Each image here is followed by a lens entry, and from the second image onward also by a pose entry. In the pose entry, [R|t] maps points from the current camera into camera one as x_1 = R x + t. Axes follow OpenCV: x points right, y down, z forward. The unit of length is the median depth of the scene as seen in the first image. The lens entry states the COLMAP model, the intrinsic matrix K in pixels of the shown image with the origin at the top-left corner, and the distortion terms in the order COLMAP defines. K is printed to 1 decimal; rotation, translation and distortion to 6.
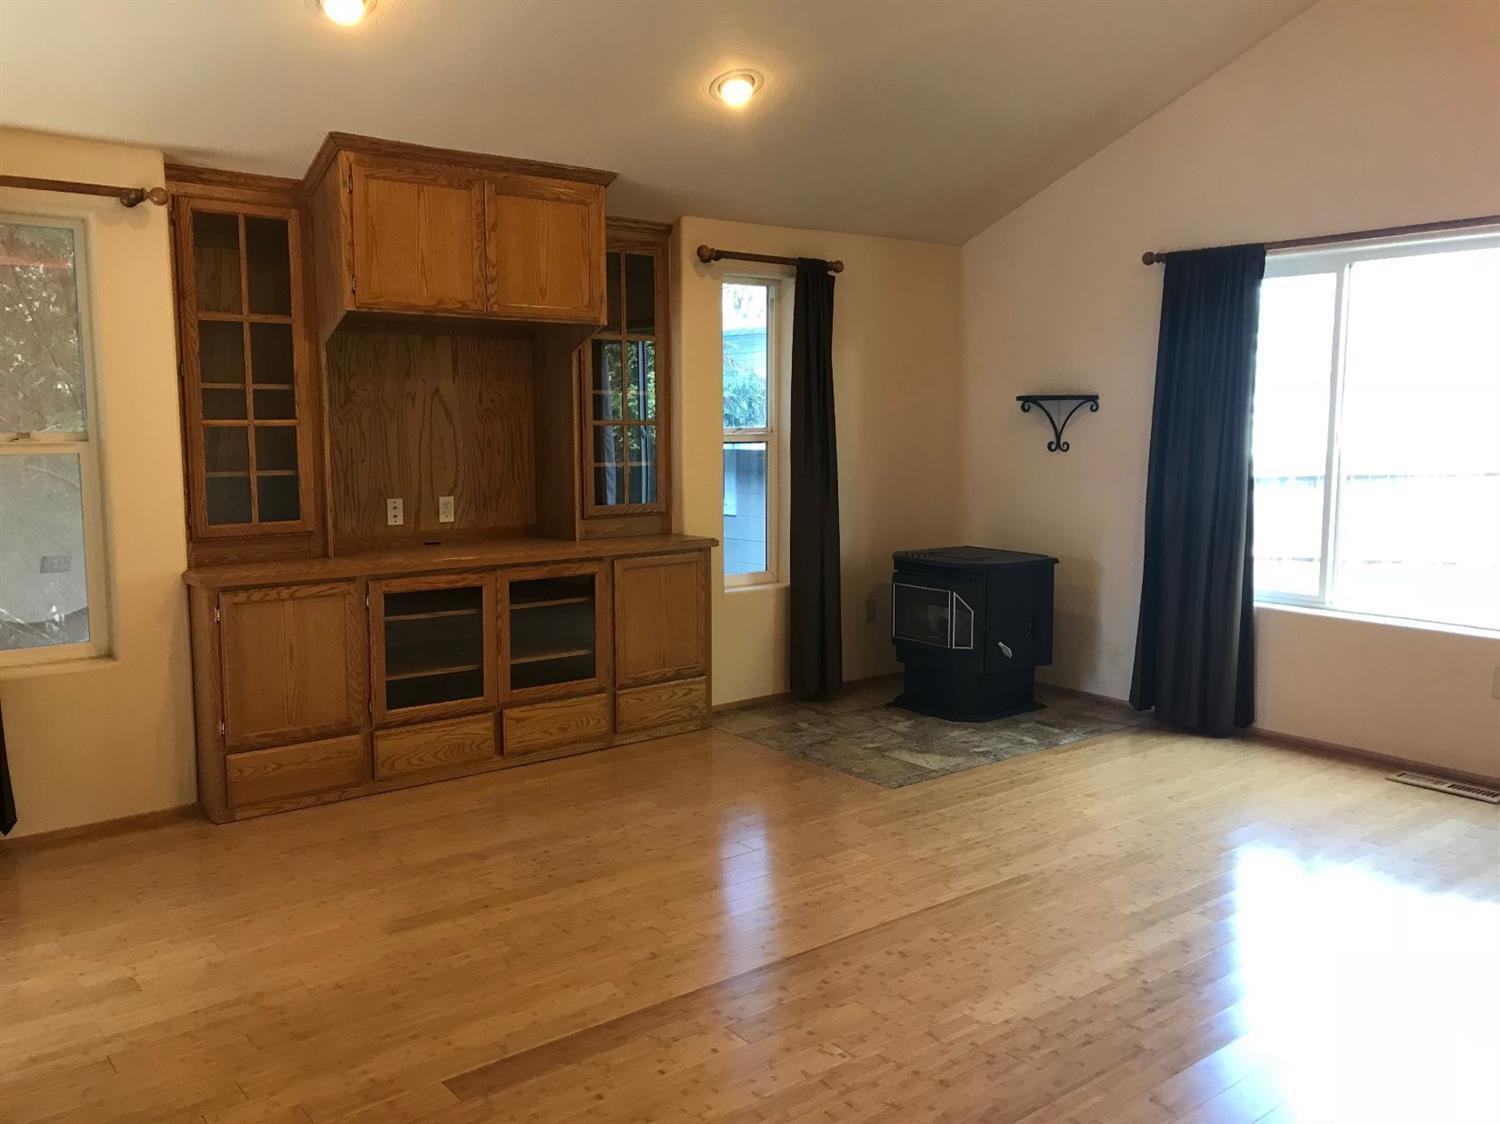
lens RADIAL K [[1226.0, 0, 729.5], [0, 1226.0, 537.0], [0, 0, 1]] dist [0.128101, -0.346183]
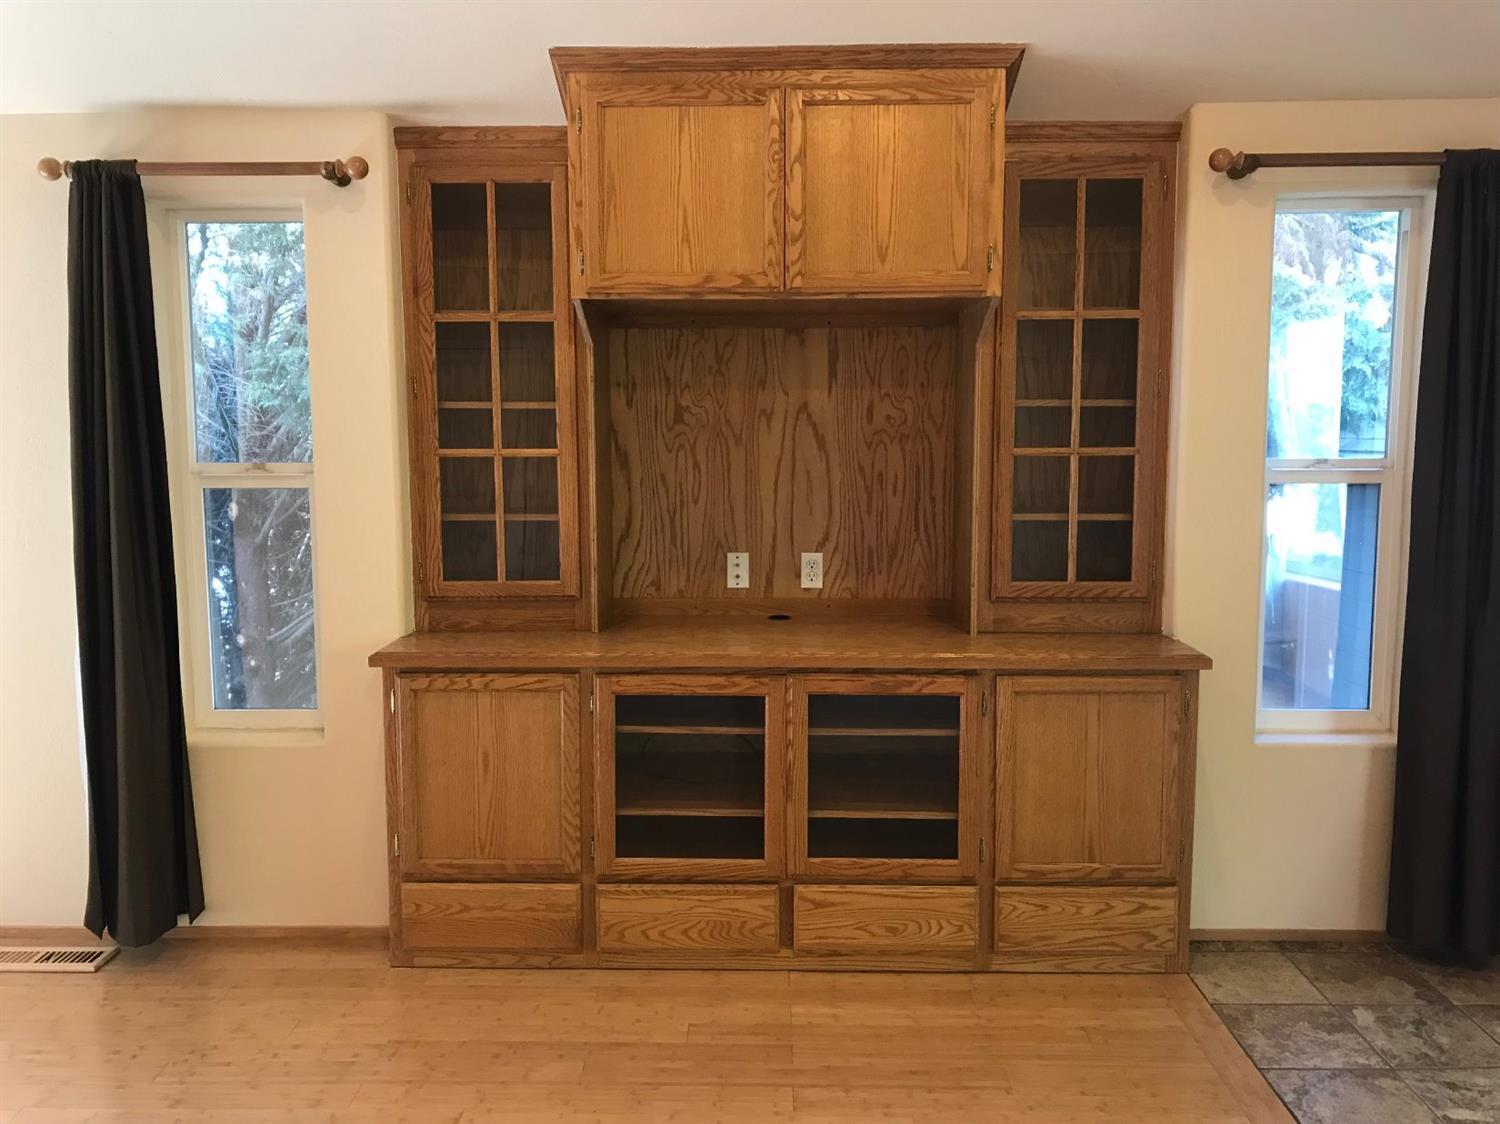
lens RADIAL K [[1231.2, 0, 735.8], [0, 1231.2, 541.6], [0, 0, 1]] dist [0.055504, -0.075151]
pose [[0.777461, 0.062377, -0.625830, 0.200294], [-0.059412, 0.997904, 0.025655, -0.060543], [0.626119, 0.017236, 0.779537, 0.458897]]
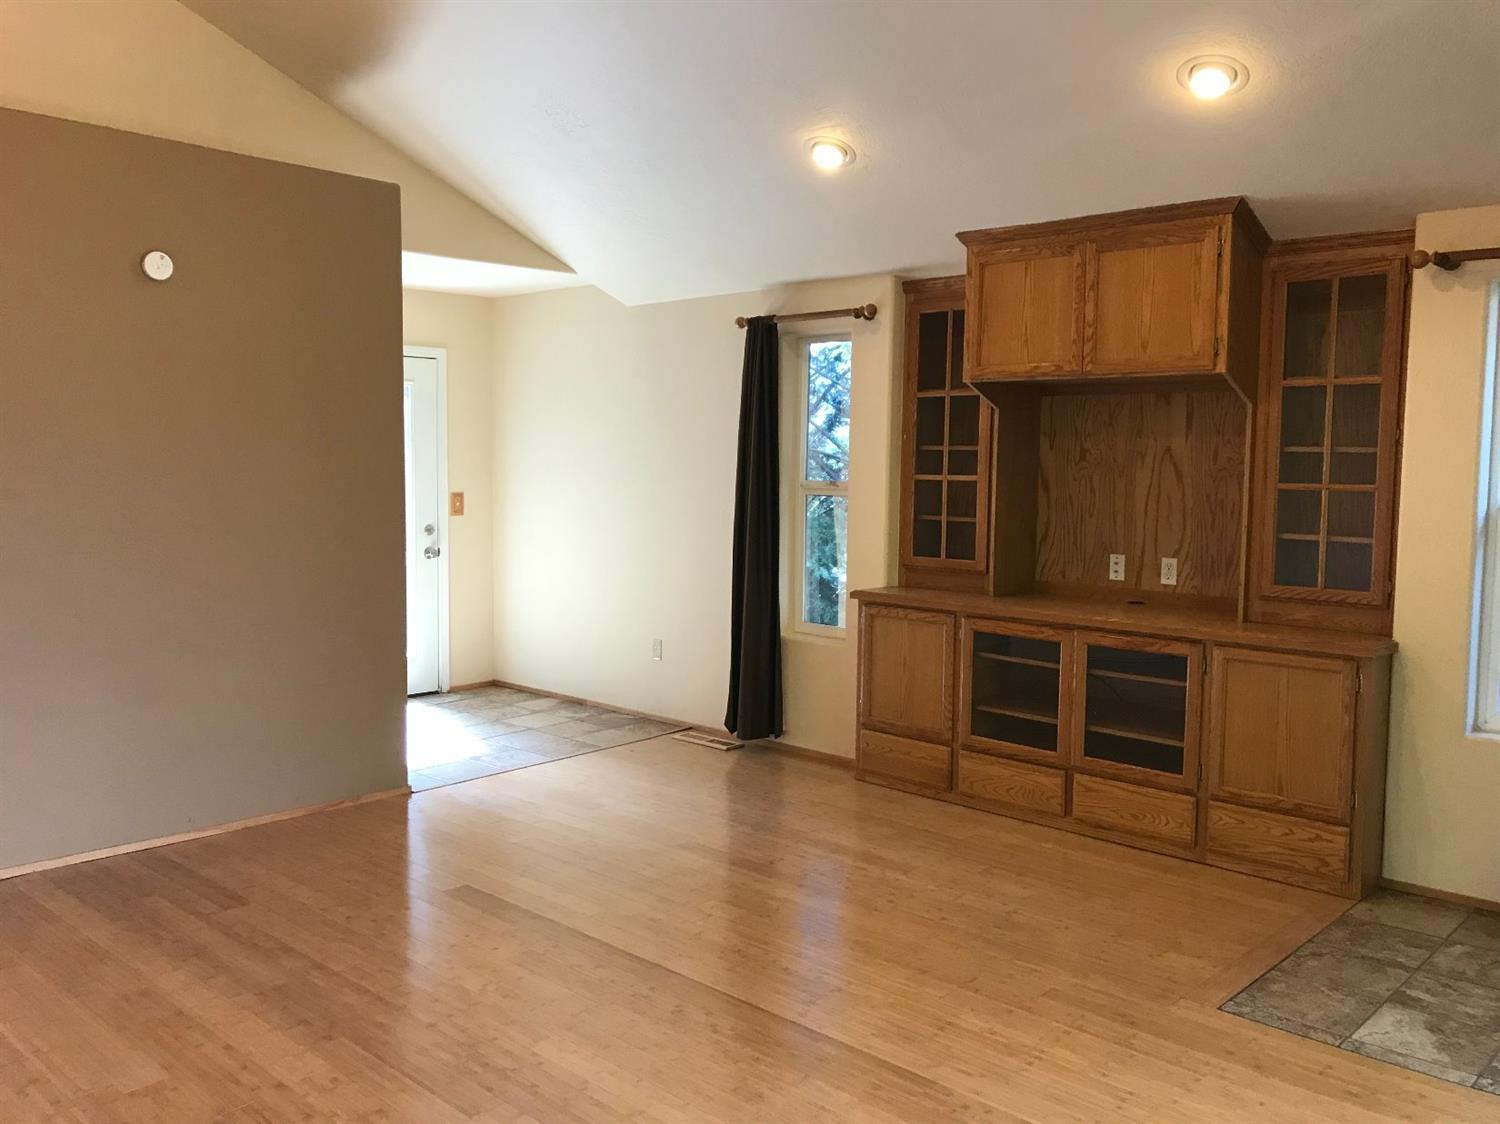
lens RADIAL K [[1231.2, 0, 735.8], [0, 1231.2, 541.6], [0, 0, 1]] dist [0.055504, -0.075151]
pose [[0.154849, 0.072715, -0.985258, 0.740245], [-0.108190, 0.992538, 0.056248, -0.069783], [0.981996, 0.097885, 0.161561, 0.560948]]
